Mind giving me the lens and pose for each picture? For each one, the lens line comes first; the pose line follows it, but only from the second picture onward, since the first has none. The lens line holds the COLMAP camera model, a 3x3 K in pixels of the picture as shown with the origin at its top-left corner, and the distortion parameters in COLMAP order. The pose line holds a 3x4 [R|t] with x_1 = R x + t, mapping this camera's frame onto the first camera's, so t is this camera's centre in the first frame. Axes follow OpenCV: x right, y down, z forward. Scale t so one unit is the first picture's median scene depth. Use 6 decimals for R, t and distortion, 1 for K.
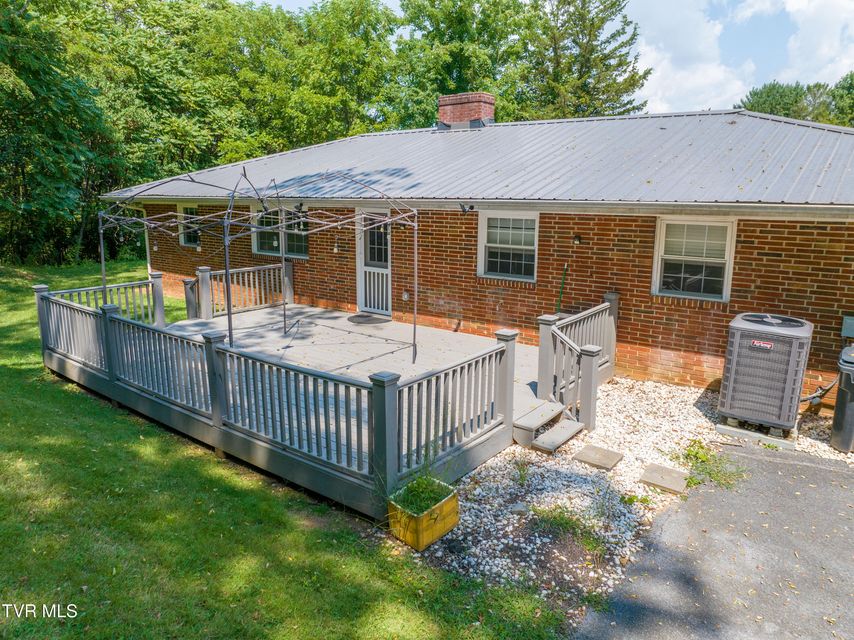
lens RADIAL K [[598.7, 0, 427.6], [0, 598.7, 317.8], [0, 0, 1]] dist [-0.033910, -0.002612]
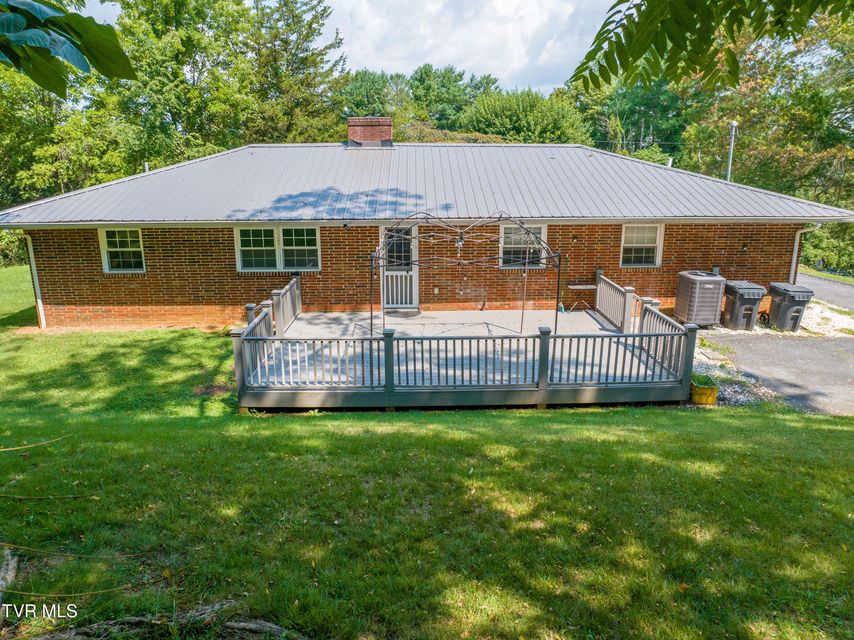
lens RADIAL K [[598.7, 0, 426.7], [0, 598.7, 321.2], [0, 0, 1]] dist [-0.033910, -0.002612]
pose [[0.771604, -0.173904, 0.611869, -0.815396], [0.138666, 0.984755, 0.105019, -0.104036], [-0.620805, 0.003813, 0.783956, -0.004425]]
